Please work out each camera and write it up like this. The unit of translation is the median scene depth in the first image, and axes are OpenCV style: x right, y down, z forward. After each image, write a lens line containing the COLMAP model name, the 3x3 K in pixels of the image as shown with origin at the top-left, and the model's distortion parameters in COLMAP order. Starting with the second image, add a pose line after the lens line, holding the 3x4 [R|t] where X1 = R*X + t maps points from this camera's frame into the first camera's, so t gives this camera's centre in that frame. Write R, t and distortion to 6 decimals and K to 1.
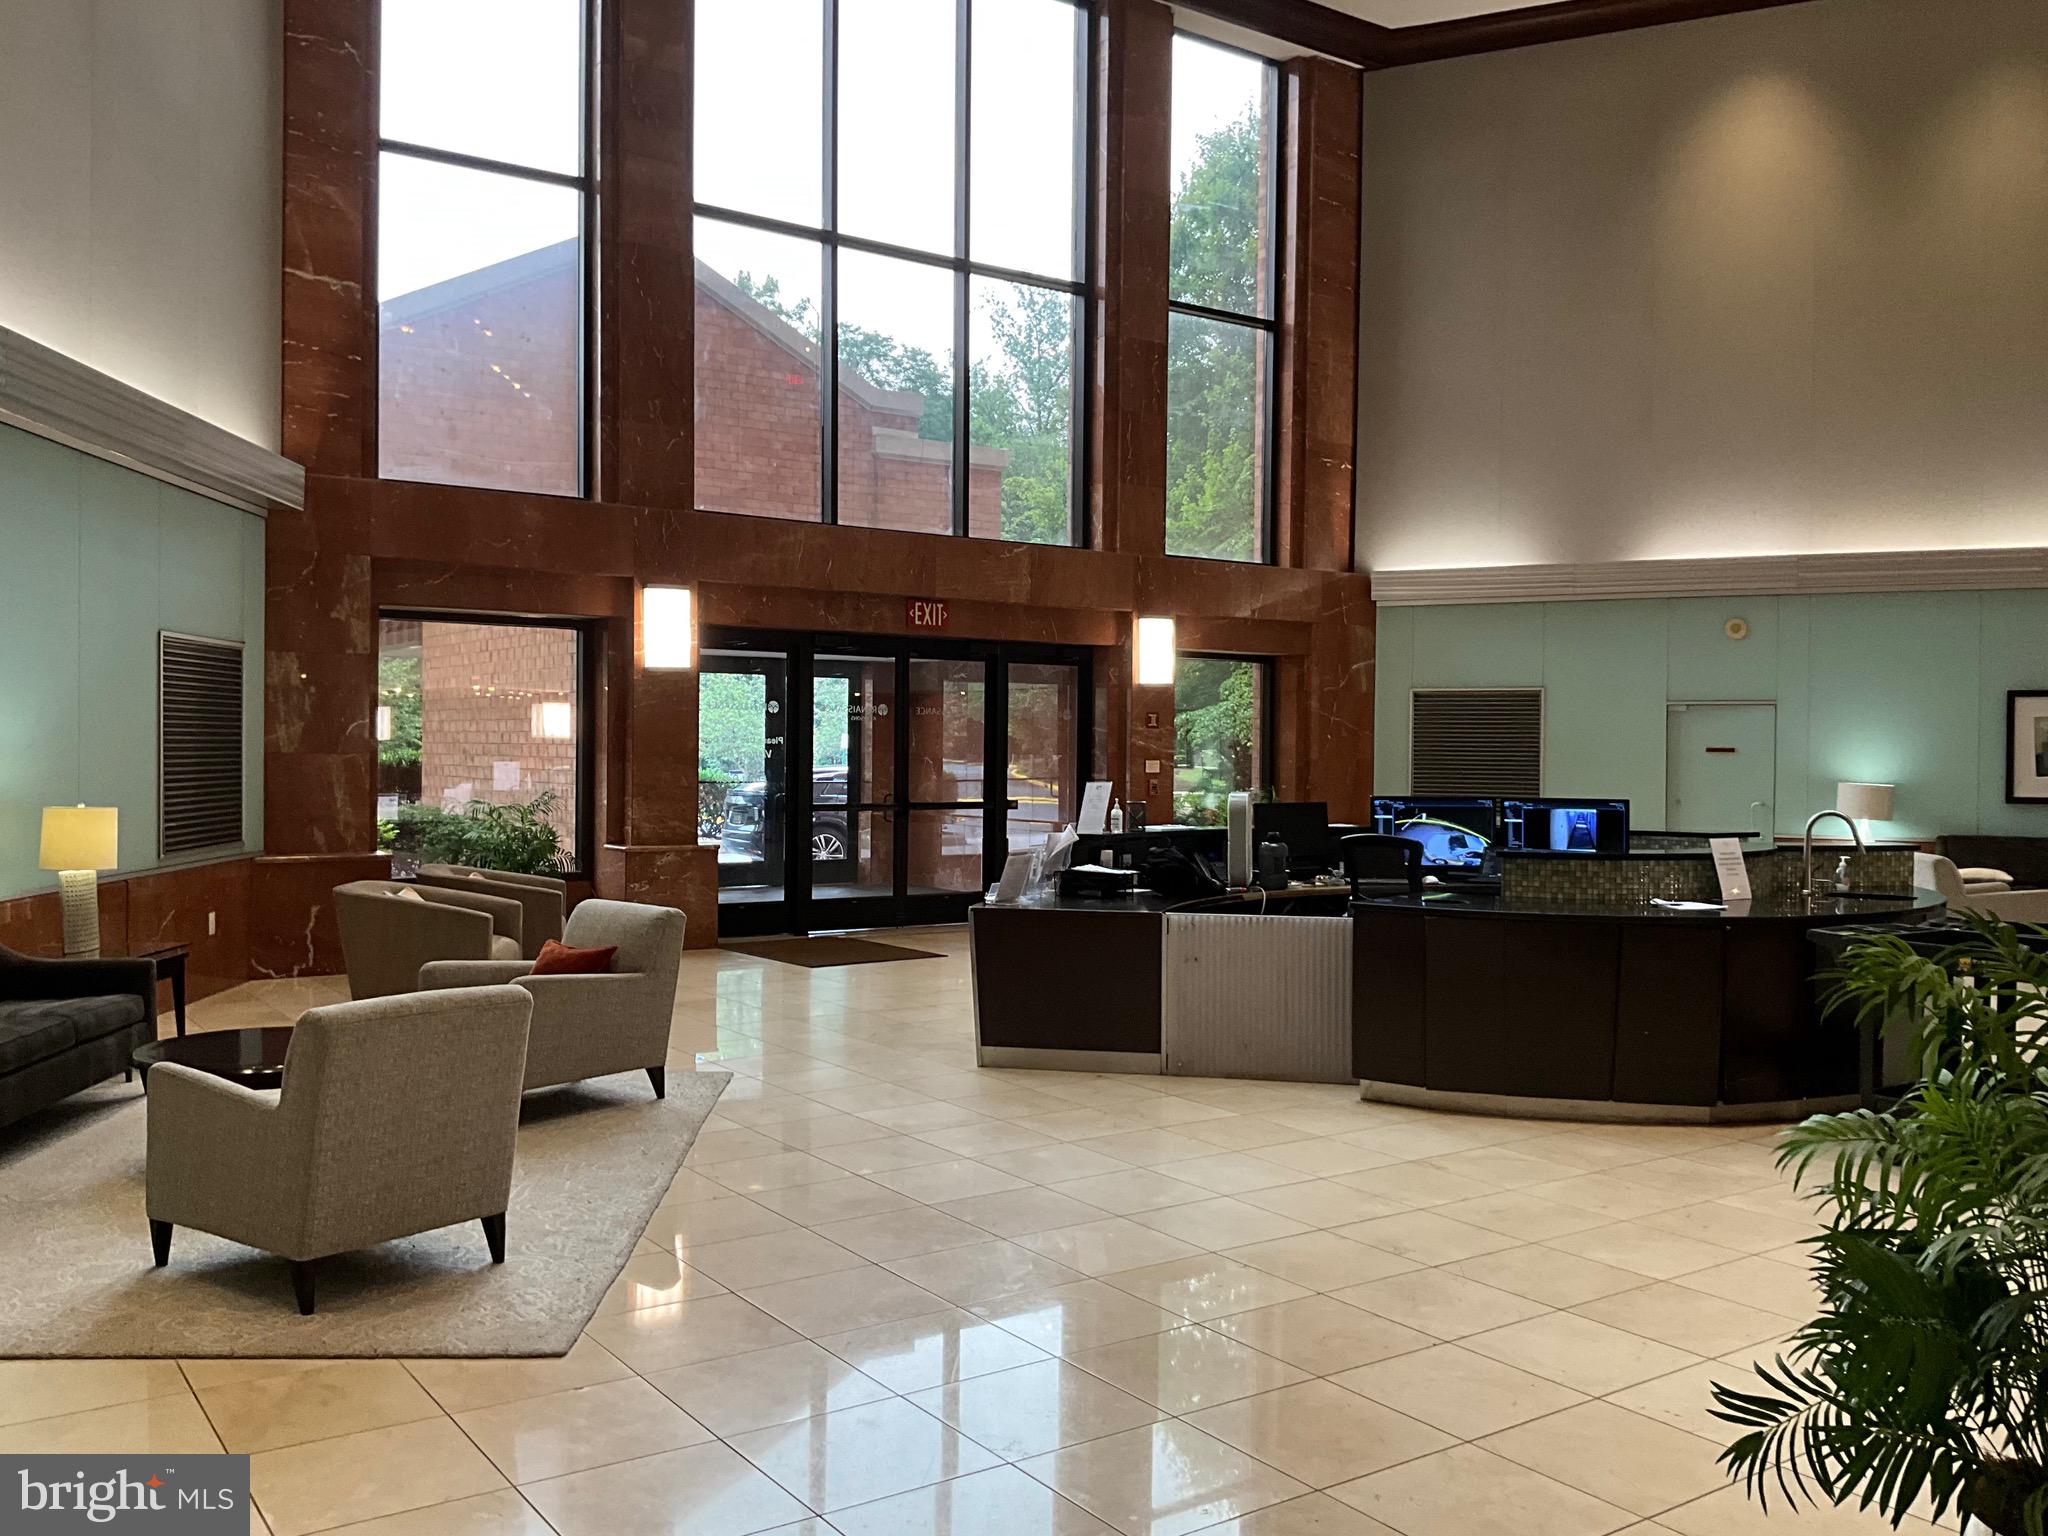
lens RADIAL K [[1696.6, 0, 1024.0], [0, 1696.6, 768.0], [0, 0, 1]] dist [0.009537, -0.056108]
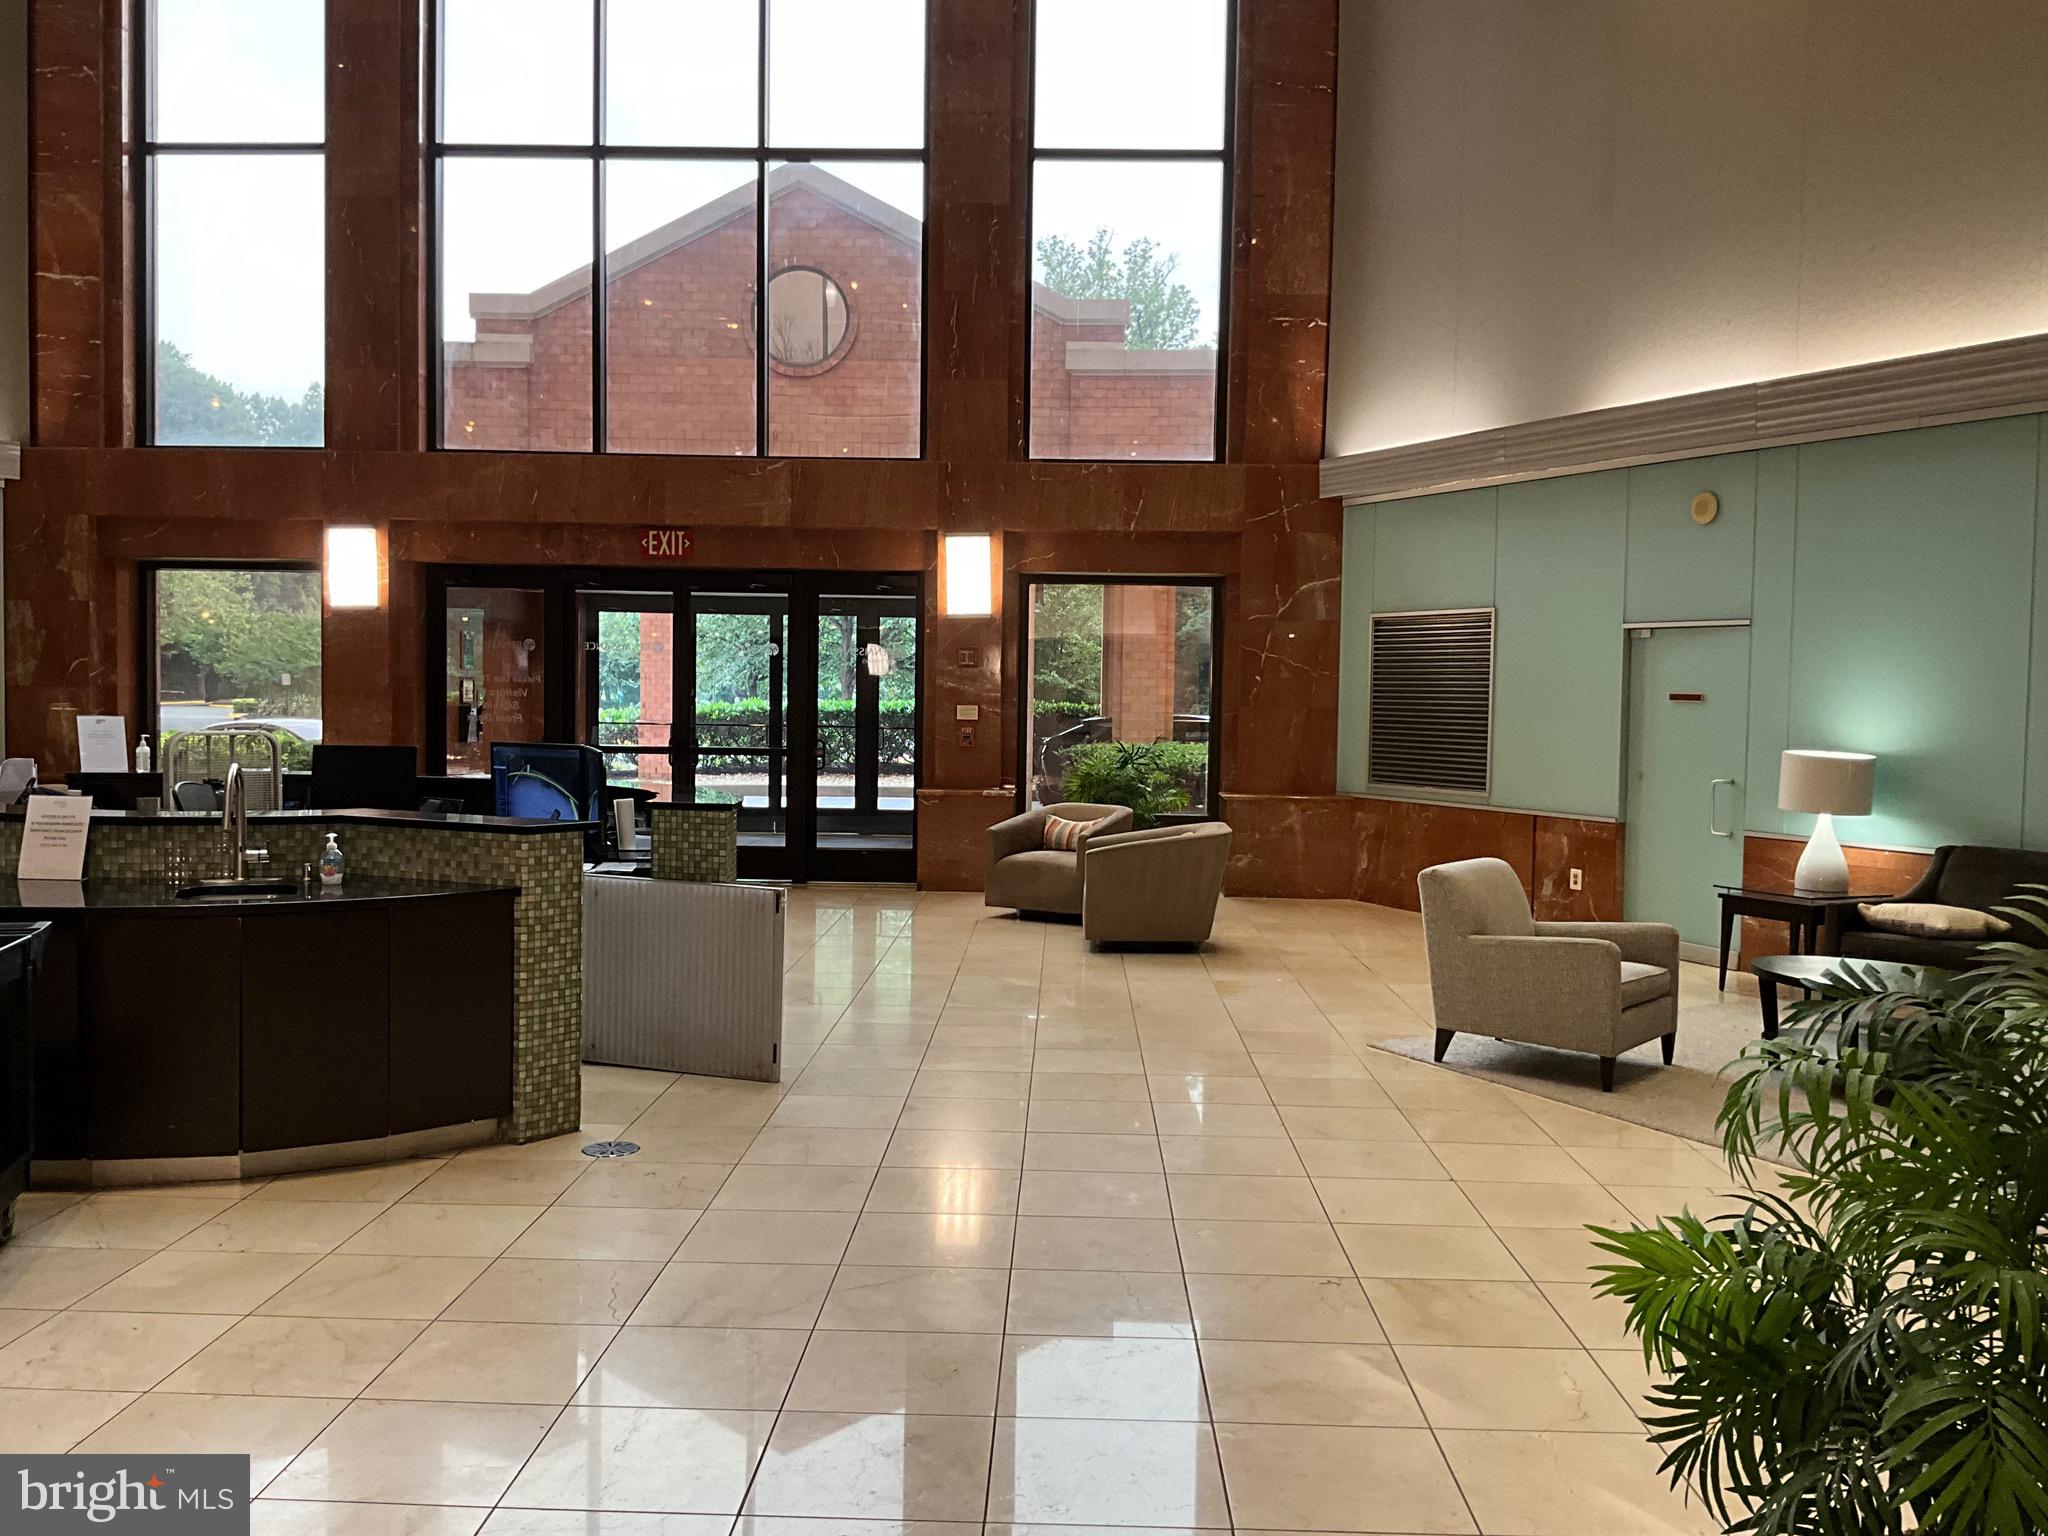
lens RADIAL K [[1696.6, 0, 1024.0], [0, 1696.6, 768.0], [0, 0, 1]] dist [0.009537, -0.056108]
pose [[0.805774, 0.031029, -0.591409, 0.617757], [-0.016248, 0.999409, 0.030299, 0.000809], [0.592000, -0.014805, 0.805802, 0.347391]]
